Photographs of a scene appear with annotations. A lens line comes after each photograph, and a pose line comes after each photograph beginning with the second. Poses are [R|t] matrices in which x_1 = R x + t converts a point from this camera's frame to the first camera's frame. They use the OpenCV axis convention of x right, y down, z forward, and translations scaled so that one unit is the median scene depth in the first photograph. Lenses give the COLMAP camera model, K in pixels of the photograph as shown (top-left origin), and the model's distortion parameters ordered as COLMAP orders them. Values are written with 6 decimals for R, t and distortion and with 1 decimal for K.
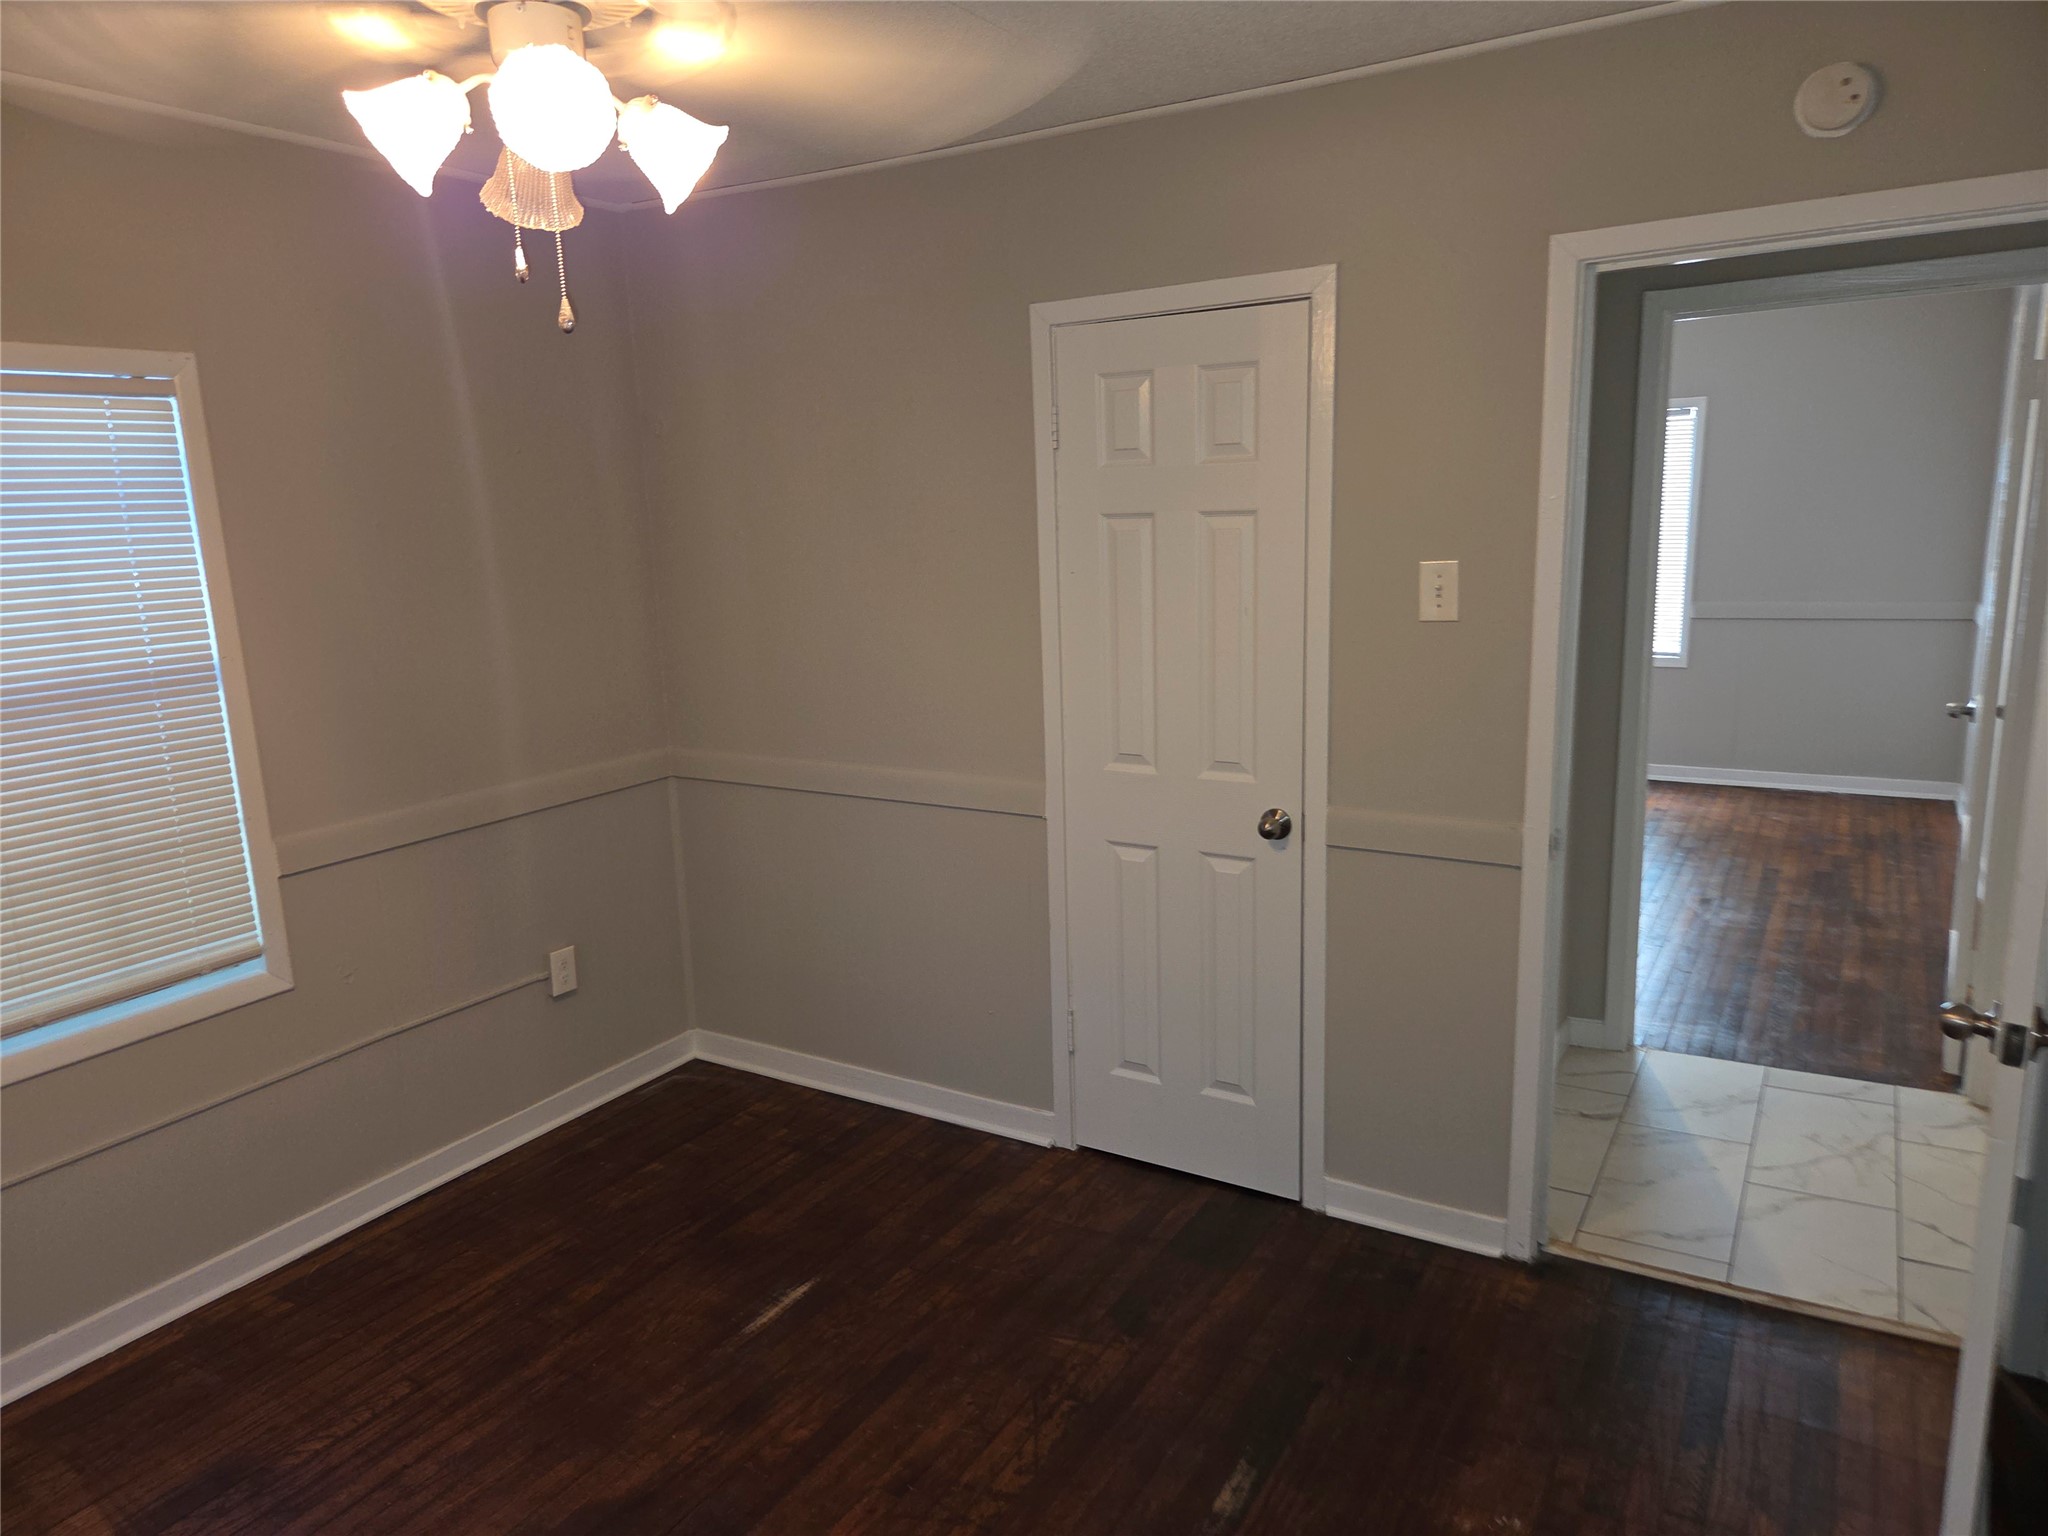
lens RADIAL K [[1331.3, 0, 1029.0], [0, 1331.3, 788.2], [0, 0, 1]] dist [0.004301, -0.000164]
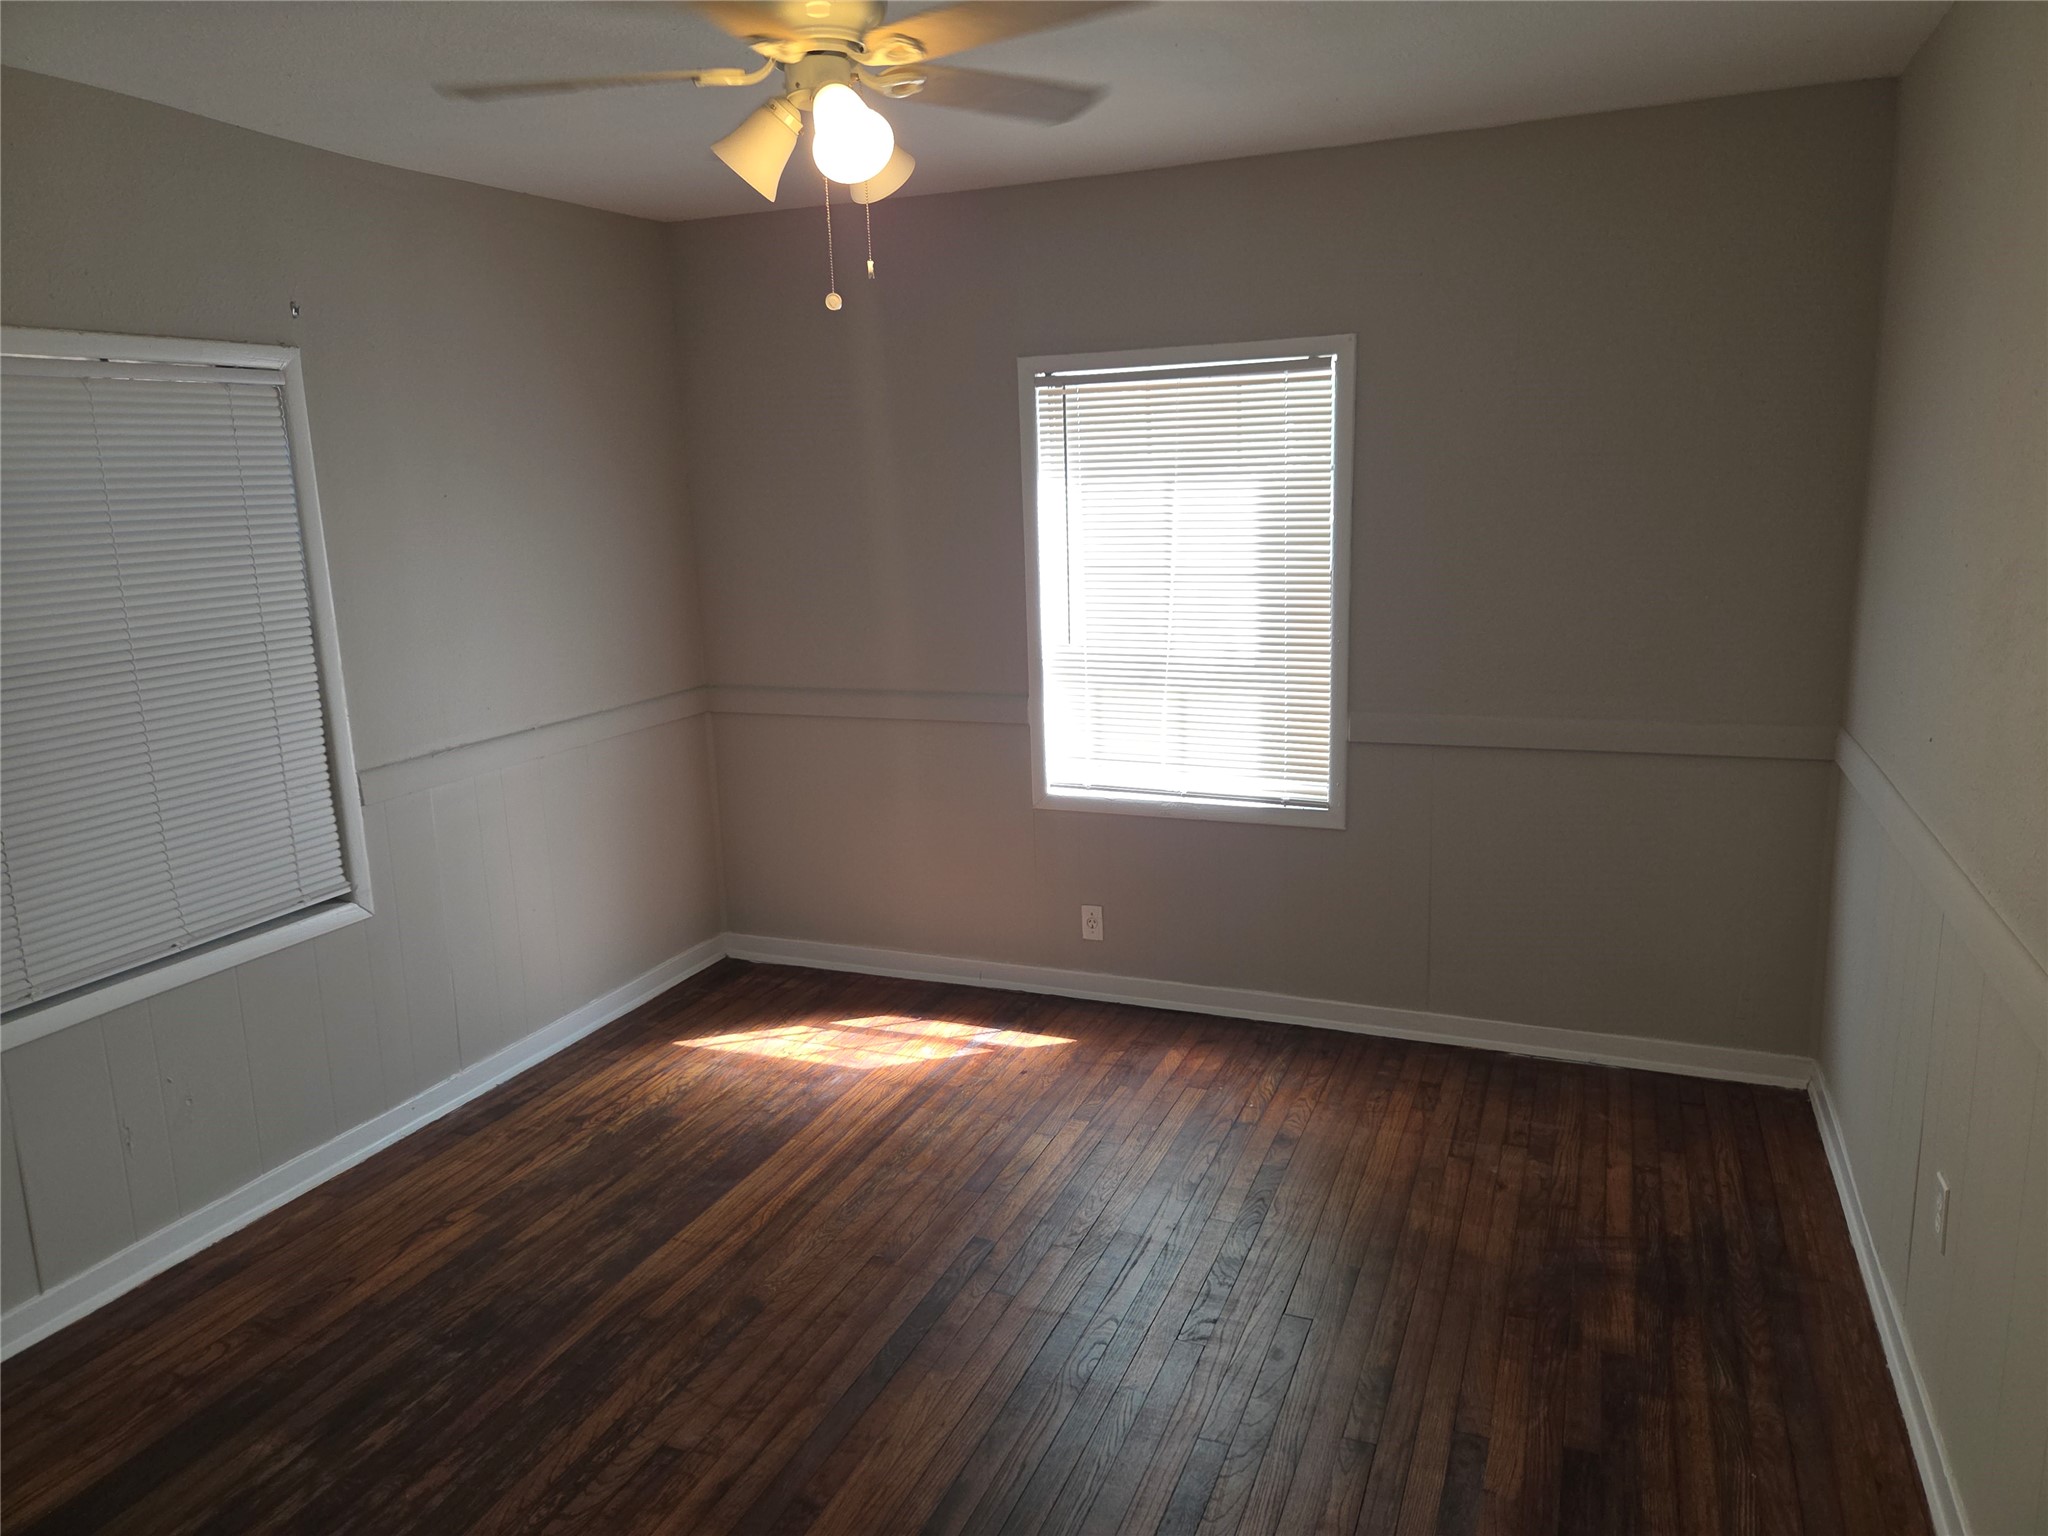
lens RADIAL K [[1385.6, 0, 1024.0], [0, 1385.6, 768.0], [0, 0, 1]] dist [0.006615, -0.002657]
pose [[0.988411, -0.030713, 0.148661, 0.182327], [0.031359, 0.999506, -0.002005, -0.077567], [-0.148526, 0.006644, 0.988886, 0.297176]]
